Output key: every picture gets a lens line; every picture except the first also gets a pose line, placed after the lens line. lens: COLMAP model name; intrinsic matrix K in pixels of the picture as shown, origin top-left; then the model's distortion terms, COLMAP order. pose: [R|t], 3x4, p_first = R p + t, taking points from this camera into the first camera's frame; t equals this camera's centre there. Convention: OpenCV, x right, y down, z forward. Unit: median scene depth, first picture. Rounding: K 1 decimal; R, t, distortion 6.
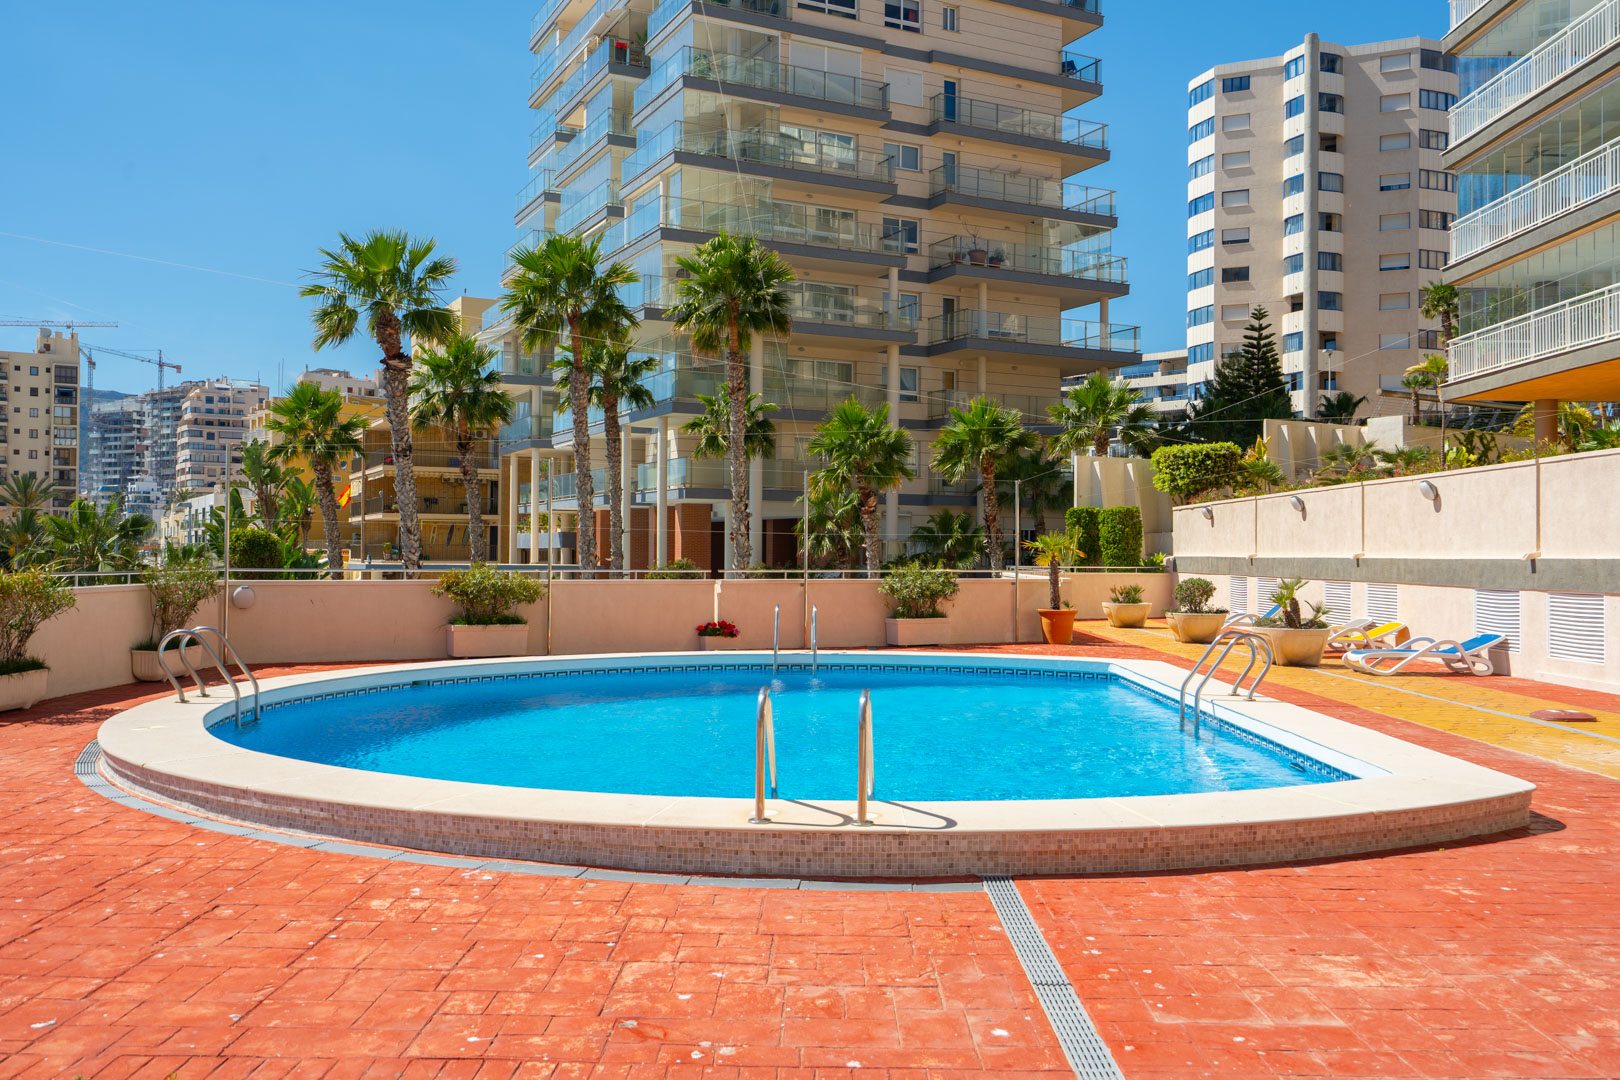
lens RADIAL K [[1361.6, 0, 810.0], [0, 1361.6, 540.0], [0, 0, 1]] dist [0.015043, -0.011502]
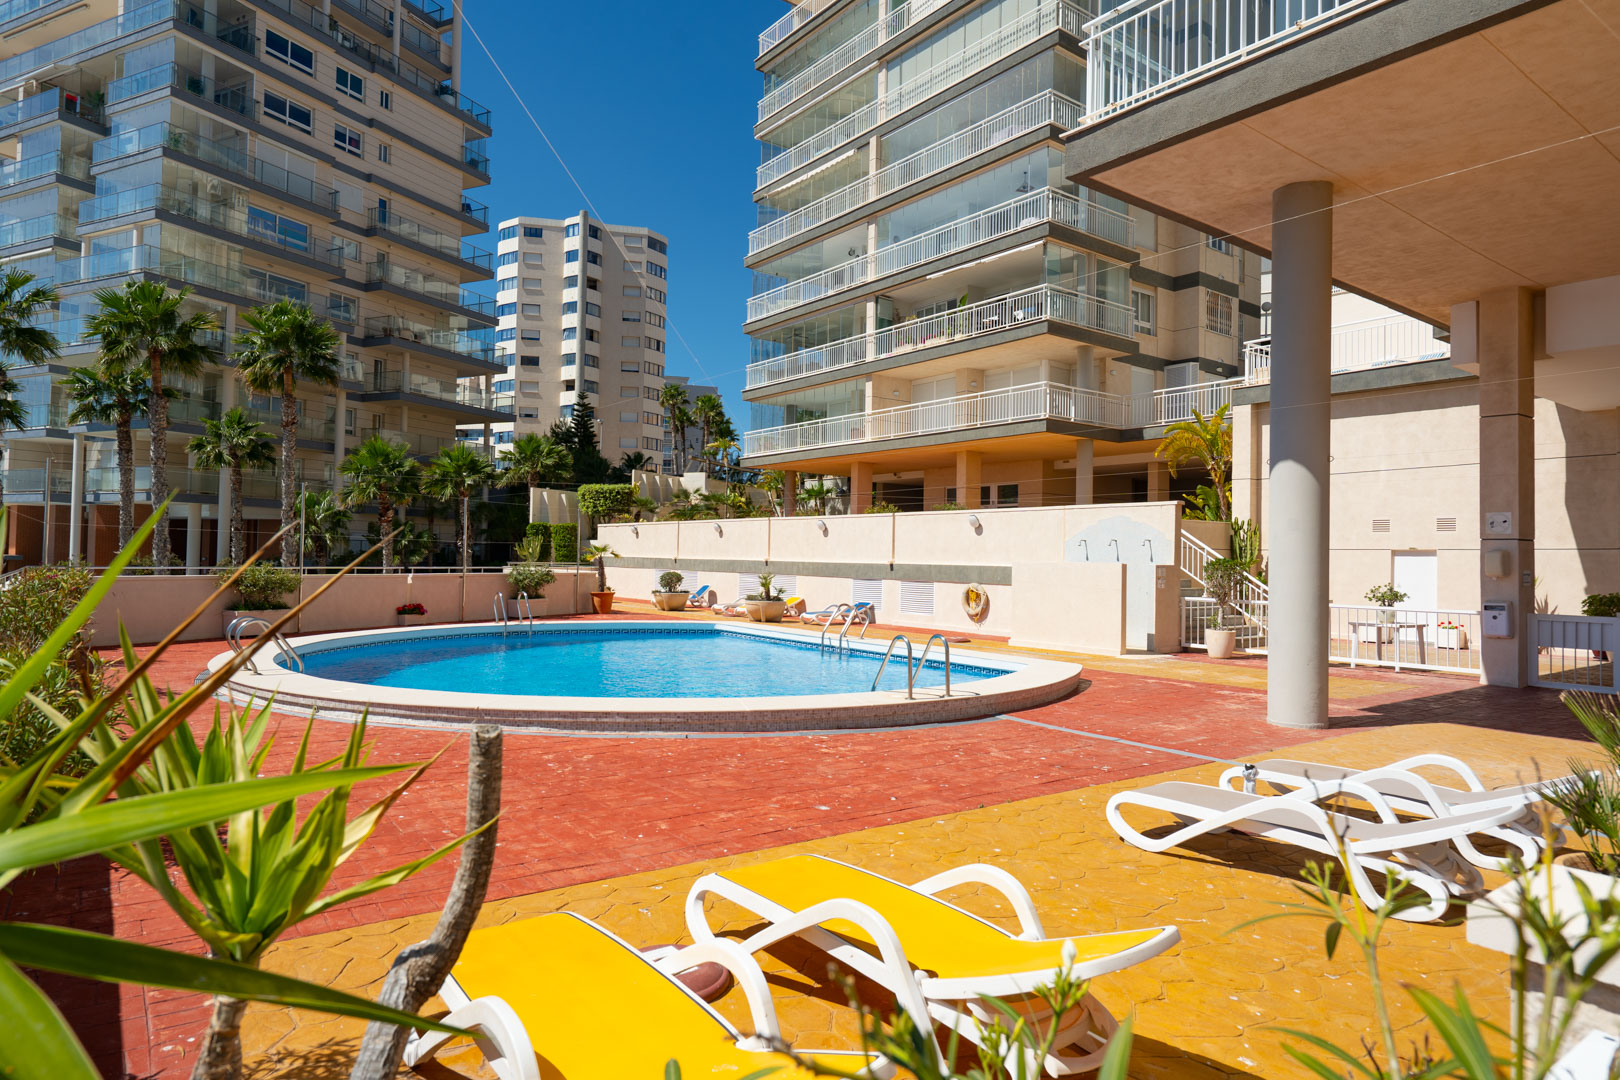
lens RADIAL K [[951.3, 0, 810.0], [0, 951.3, 540.0], [0, 0, 1]] dist [0.008006, 0.002778]
pose [[0.796564, 0.019584, 0.604237, -0.178512], [-0.020494, 0.999775, -0.005387, -0.004794], [-0.604207, -0.008093, 0.796786, -0.012987]]
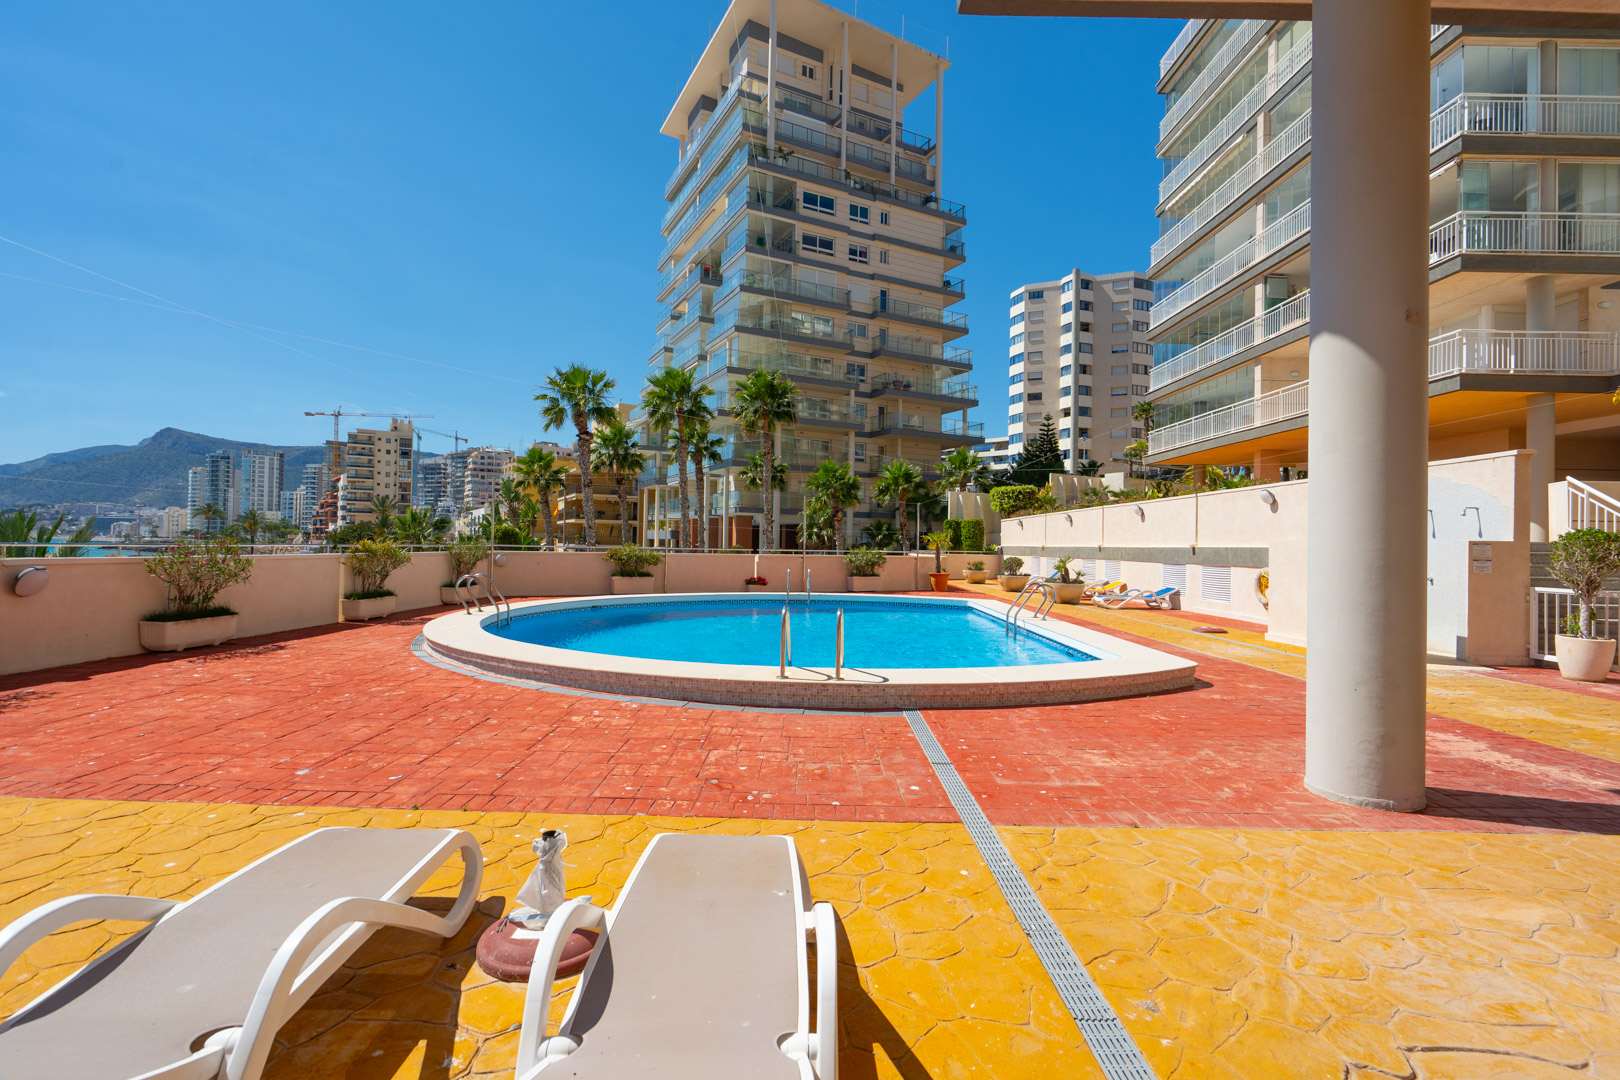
lens RADIAL K [[732.5, 0, 811.2], [0, 732.5, 538.4], [0, 0, 1]] dist [-0.003861, 0.000281]
pose [[0.999896, 0.011411, 0.008853, -0.001479], [-0.011427, 0.999933, 0.001750, 0.002642], [-0.008833, -0.001851, 0.999959, 0.001275]]
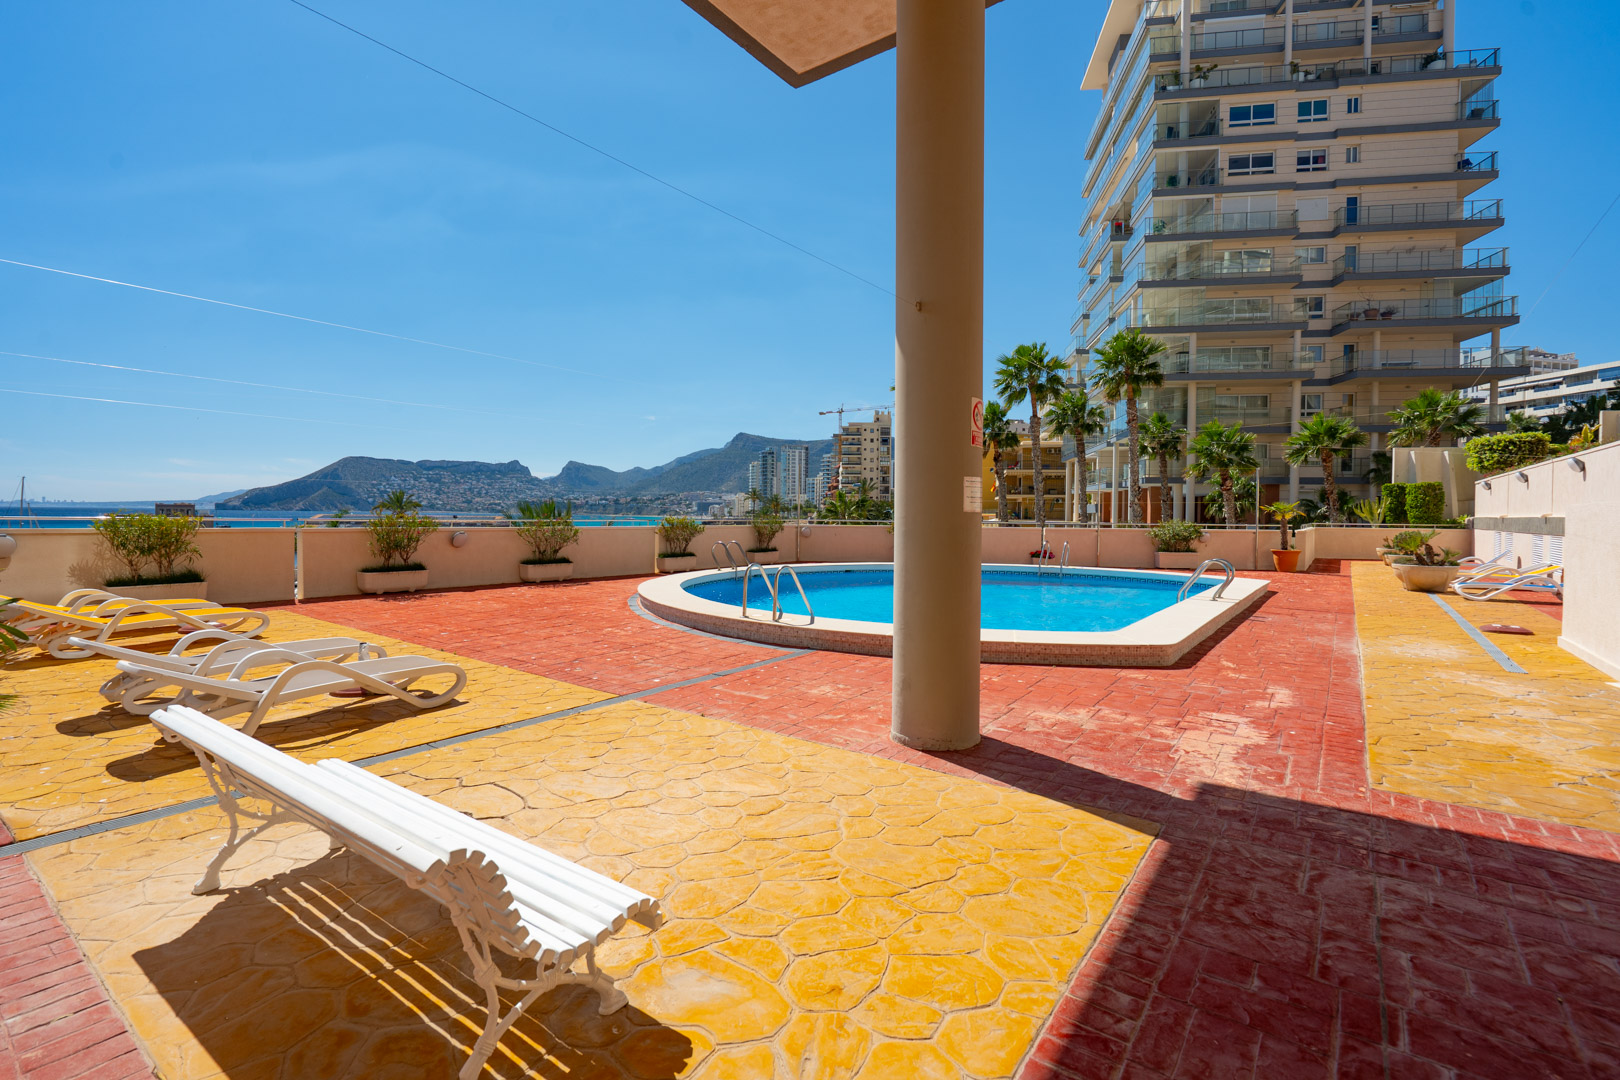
lens RADIAL K [[735.6, 0, 811.8], [0, 735.6, 529.8], [0, 0, 1]] dist [0.001267, -0.000186]
pose [[0.811326, 0.013323, -0.584442, 0.141899], [0.003062, 0.999630, 0.027038, 0.002179], [0.584586, -0.023726, 0.810985, -0.000978]]
